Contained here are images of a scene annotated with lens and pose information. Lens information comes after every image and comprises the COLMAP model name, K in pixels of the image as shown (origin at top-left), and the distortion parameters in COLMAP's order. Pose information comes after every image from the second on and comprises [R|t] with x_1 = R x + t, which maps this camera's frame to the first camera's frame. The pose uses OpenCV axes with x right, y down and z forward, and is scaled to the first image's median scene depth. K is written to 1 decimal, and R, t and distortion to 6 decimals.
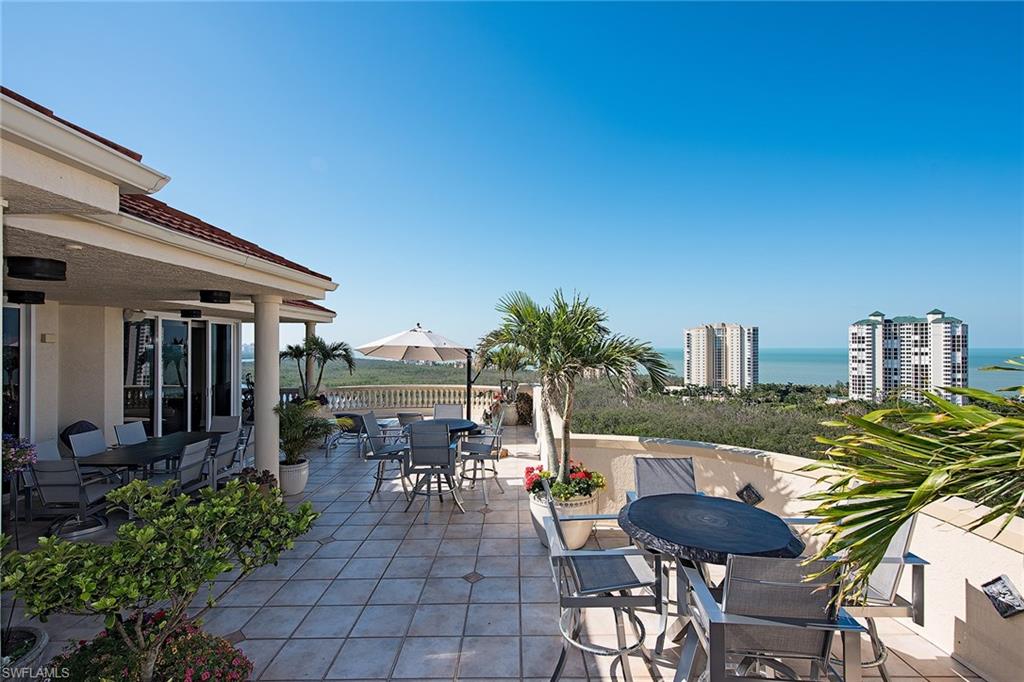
lens RADIAL K [[468.1, 0, 513.0], [0, 468.1, 344.2], [0, 0, 1]] dist [0.024258, -0.001125]
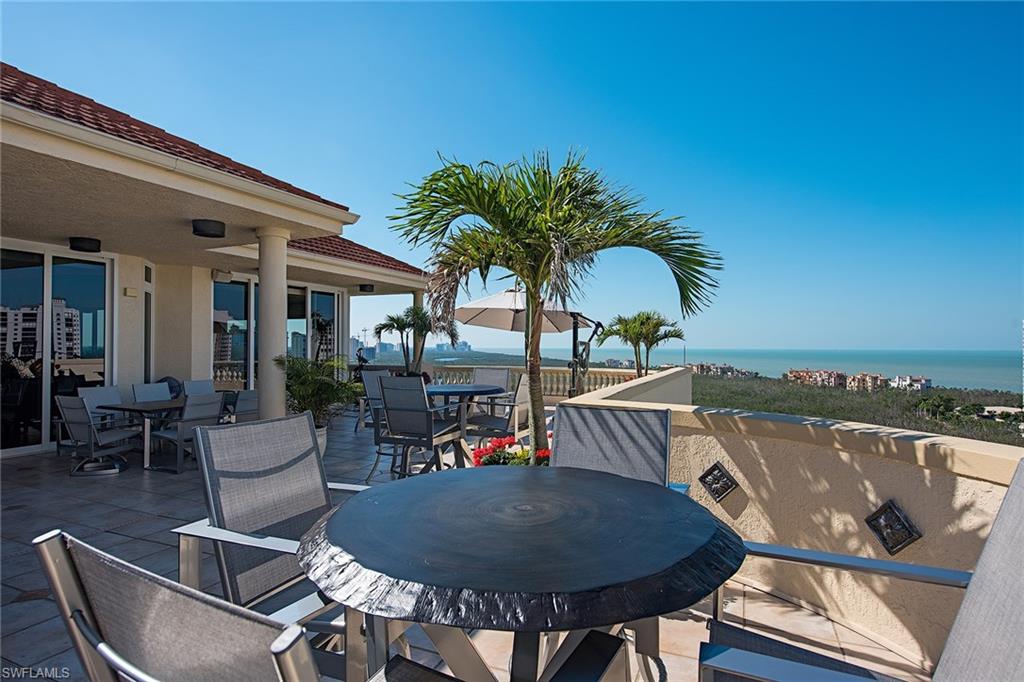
lens RADIAL K [[556.2, 0, 511.4], [0, 556.2, 343.8], [0, 0, 1]] dist [-0.005268, -0.001162]
pose [[0.920600, 0.003935, -0.390488, 0.251568], [-0.003970, 0.999992, 0.000718, 0.094456], [0.390488, 0.000889, 0.920608, 0.220988]]
